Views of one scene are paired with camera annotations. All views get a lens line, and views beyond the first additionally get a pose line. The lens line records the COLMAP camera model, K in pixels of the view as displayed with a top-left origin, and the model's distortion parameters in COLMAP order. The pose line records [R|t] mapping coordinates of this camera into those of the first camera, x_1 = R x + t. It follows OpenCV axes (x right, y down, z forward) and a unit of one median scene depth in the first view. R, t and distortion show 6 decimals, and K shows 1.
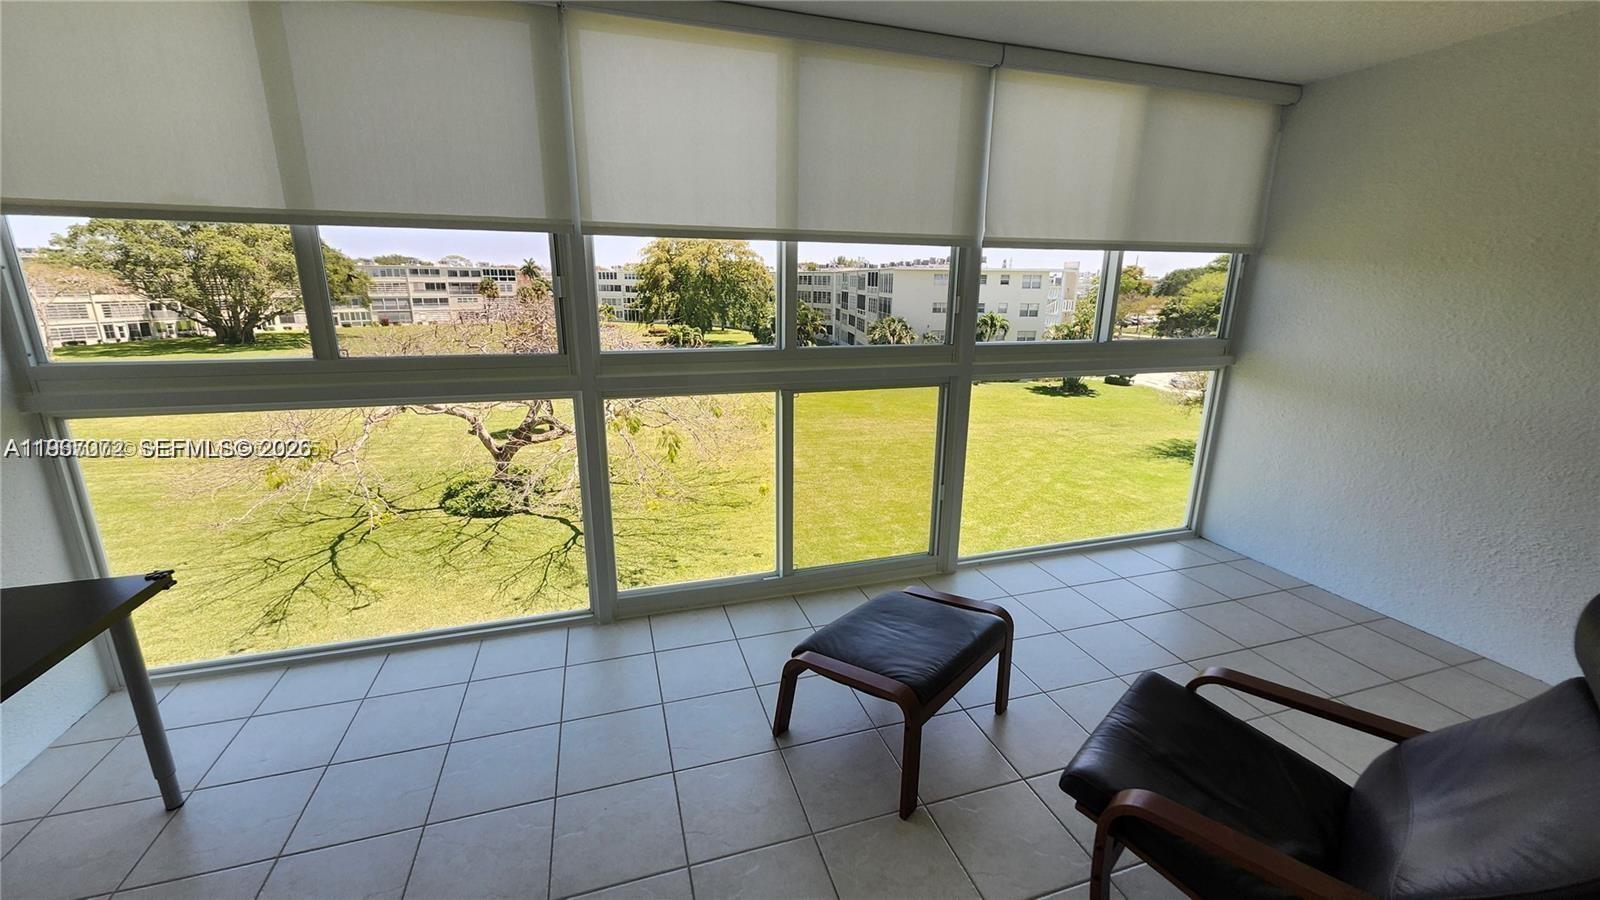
lens RADIAL K [[633.2, 0, 804.7], [0, 633.2, 444.2], [0, 0, 1]] dist [0.001758, -0.000429]
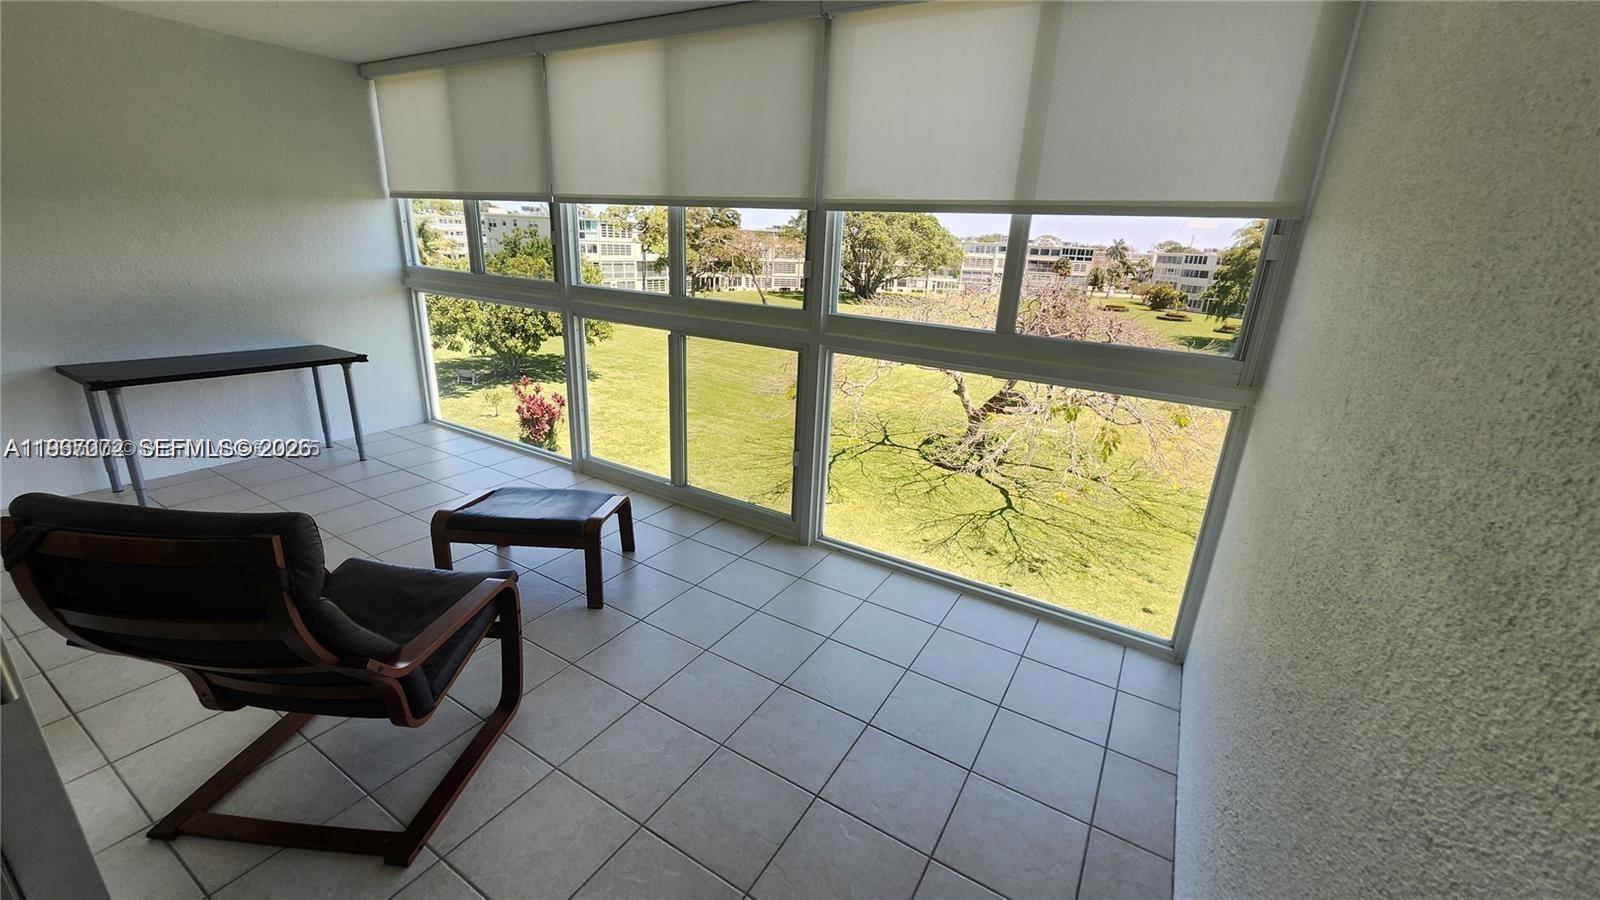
lens RADIAL K [[633.2, 0, 804.5], [0, 633.2, 444.1], [0, 0, 1]] dist [0.001758, -0.000429]
pose [[0.661294, 0.249337, -0.707475, 0.135555], [-0.229459, 0.965170, 0.125677, -0.011026], [0.714170, 0.079227, 0.695474, 0.045393]]
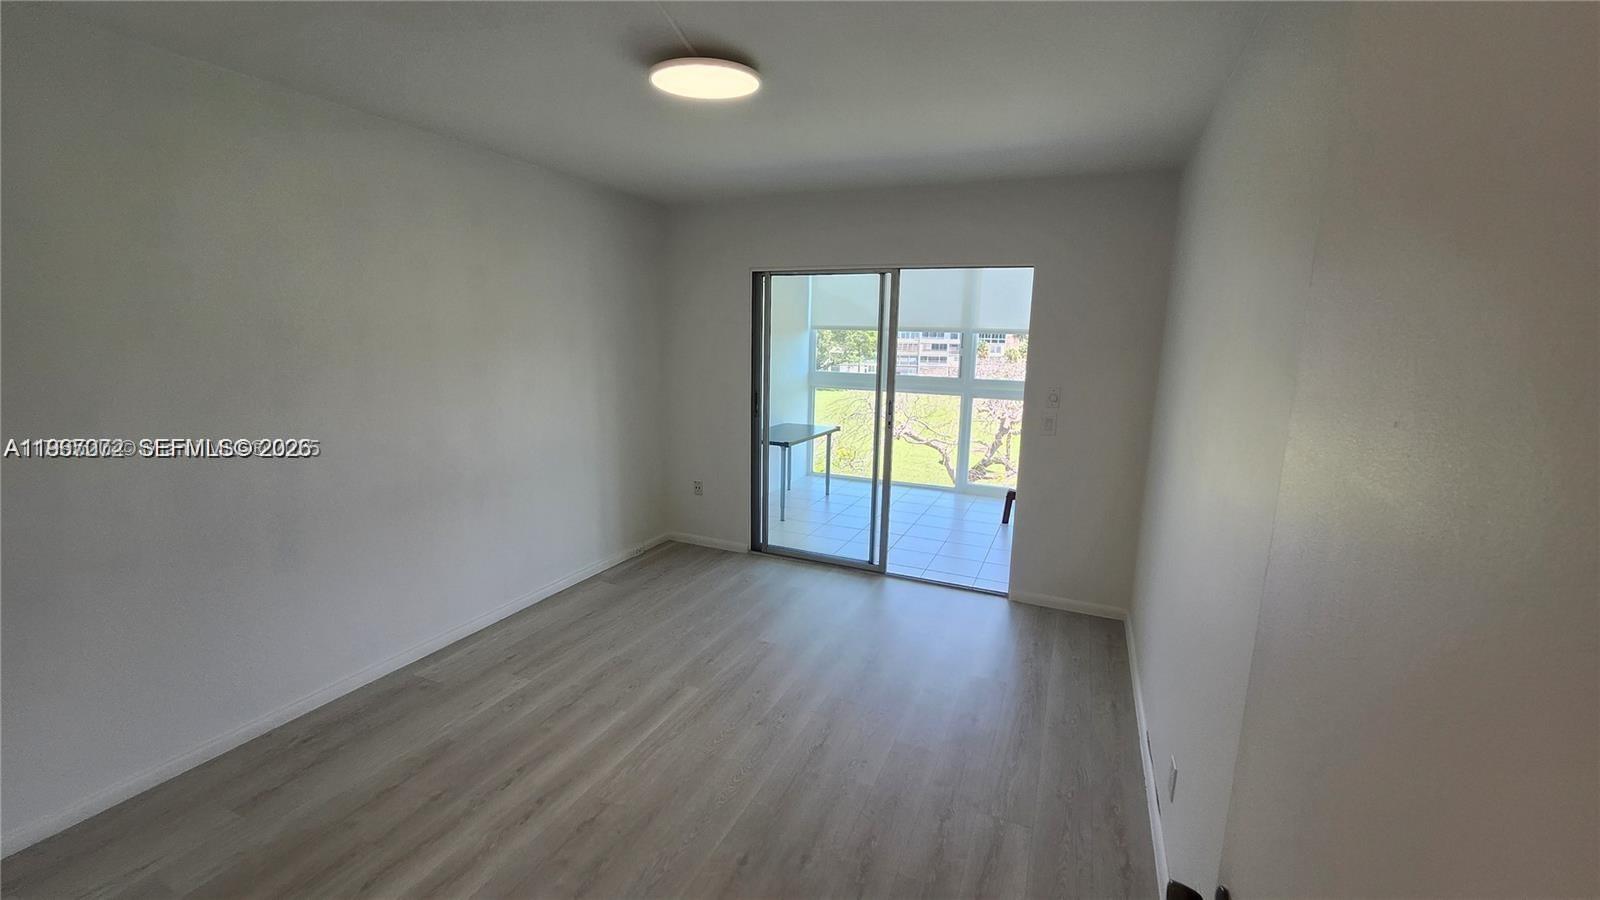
lens RADIAL K [[633.2, 0, 800.7], [0, 633.2, 450.6], [0, 0, 1]] dist [0.001758, -0.000429]
pose [[0.745905, 0.126988, -0.653835, 0.129507], [-0.182119, 0.983133, -0.016820, 0.048674], [0.640670, 0.131621, 0.756450, -0.200875]]
